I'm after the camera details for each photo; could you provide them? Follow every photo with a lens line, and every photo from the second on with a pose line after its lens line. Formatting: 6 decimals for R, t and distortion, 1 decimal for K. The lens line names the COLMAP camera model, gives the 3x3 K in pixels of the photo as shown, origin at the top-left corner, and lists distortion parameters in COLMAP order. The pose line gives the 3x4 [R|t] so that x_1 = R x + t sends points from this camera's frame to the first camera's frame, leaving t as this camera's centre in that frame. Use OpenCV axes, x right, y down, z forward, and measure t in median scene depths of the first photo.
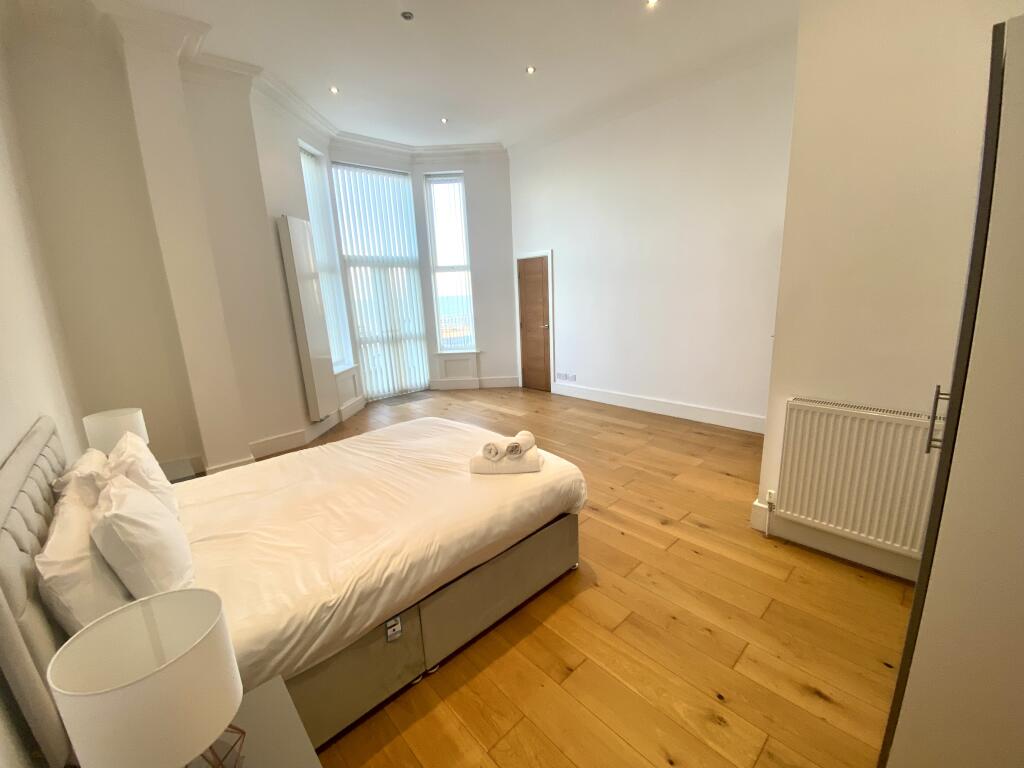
lens RADIAL K [[416.8, 0, 520.2], [0, 416.8, 395.3], [0, 0, 1]] dist [0.044474, -0.030565]
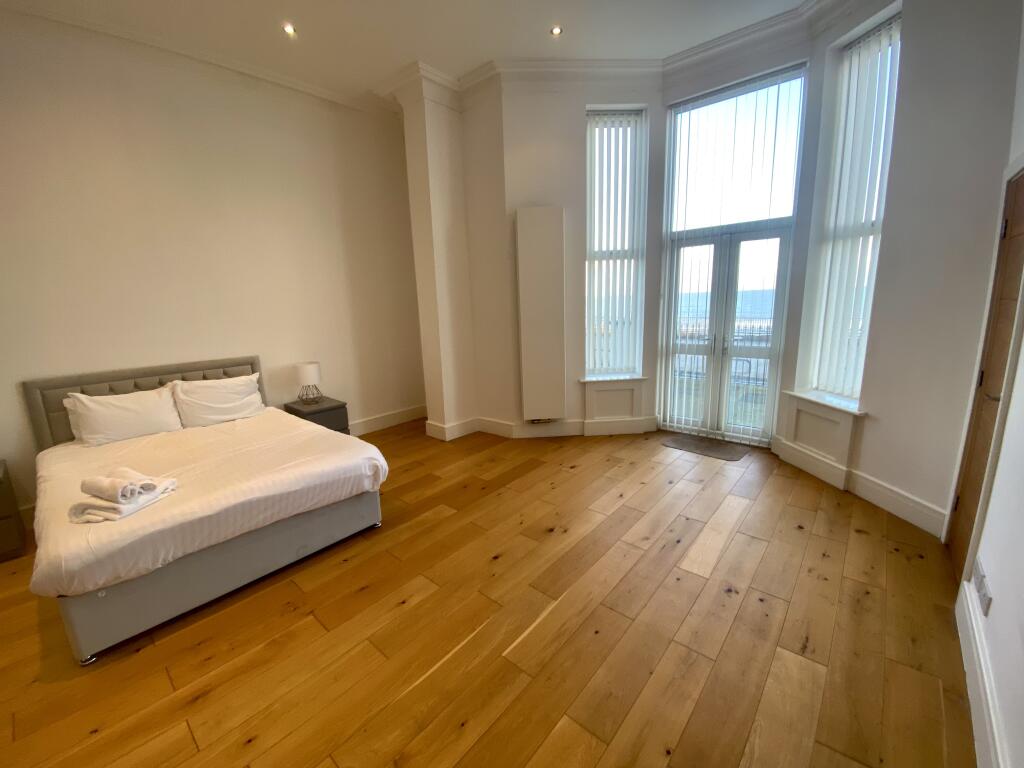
lens RADIAL K [[416.8, 0, 520.2], [0, 416.8, 395.3], [0, 0, 1]] dist [0.044474, -0.030565]
pose [[0.124187, 0.273125, -0.953929, 0.299297], [-0.222881, 0.944483, 0.241404, -0.161816], [0.966903, 0.182633, 0.178167, 0.592756]]
